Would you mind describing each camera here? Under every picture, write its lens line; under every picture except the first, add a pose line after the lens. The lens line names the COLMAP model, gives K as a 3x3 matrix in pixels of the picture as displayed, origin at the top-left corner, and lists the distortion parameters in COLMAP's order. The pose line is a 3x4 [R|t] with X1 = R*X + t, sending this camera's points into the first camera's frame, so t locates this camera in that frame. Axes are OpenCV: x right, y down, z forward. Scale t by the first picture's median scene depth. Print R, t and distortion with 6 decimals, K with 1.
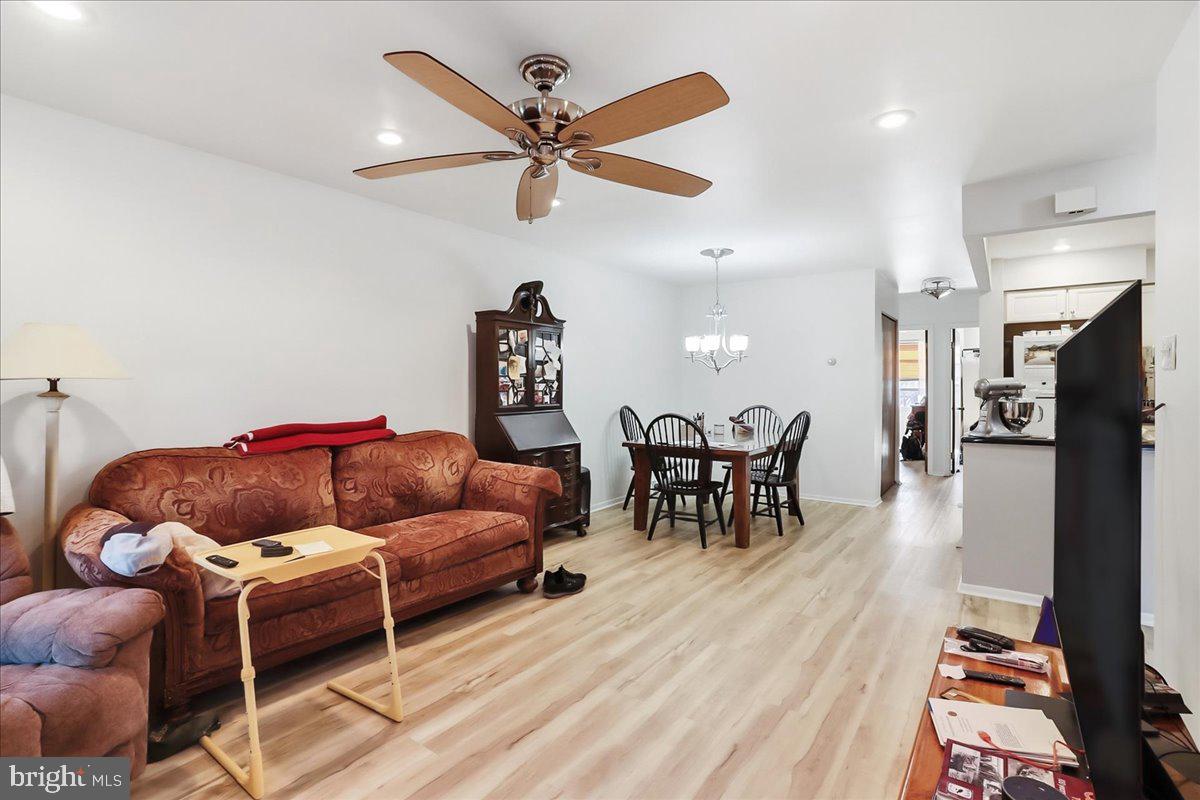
lens RADIAL K [[575.6, 0, 593.8], [0, 575.6, 389.1], [0, 0, 1]] dist [-0.050824, 0.027664]
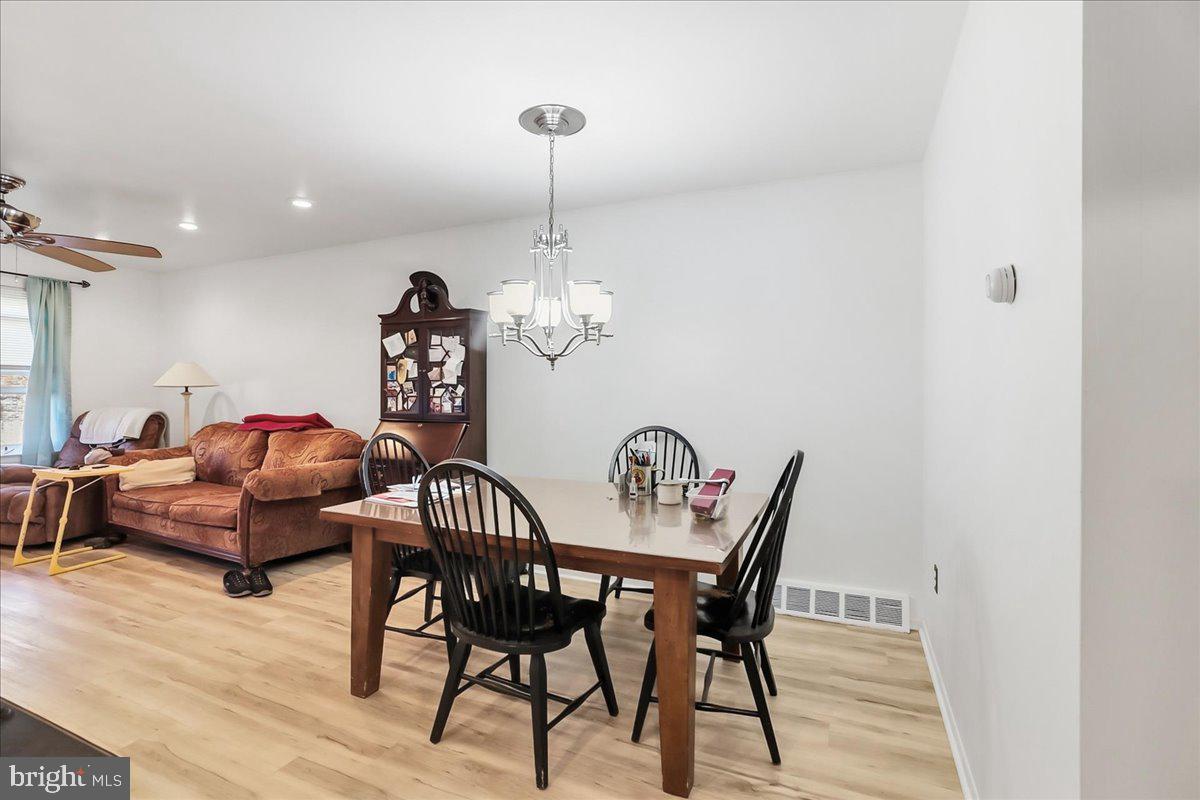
lens RADIAL K [[575.6, 0, 593.8], [0, 575.6, 389.1], [0, 0, 1]] dist [-0.050824, 0.027664]
pose [[0.191657, 0.000140, -0.981462, 0.864009], [-0.010062, 0.999948, -0.001823, -0.010337], [0.981410, 0.010225, 0.191648, 1.161146]]
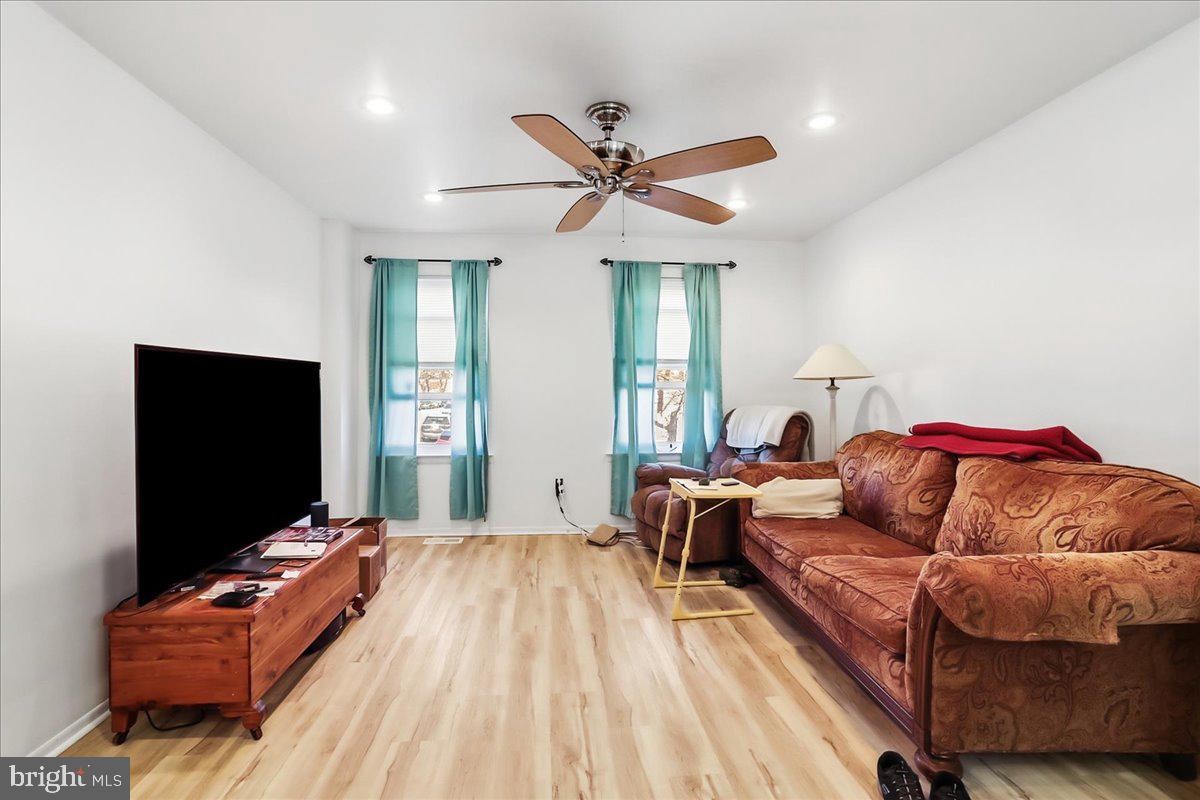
lens RADIAL K [[575.6, 0, 593.8], [0, 575.6, 389.1], [0, 0, 1]] dist [-0.050824, 0.027664]
pose [[-0.753664, 0.007216, -0.657221, 0.365287], [0.001604, 0.999957, 0.009140, -0.001490], [0.657258, 0.005834, -0.753643, 0.958630]]
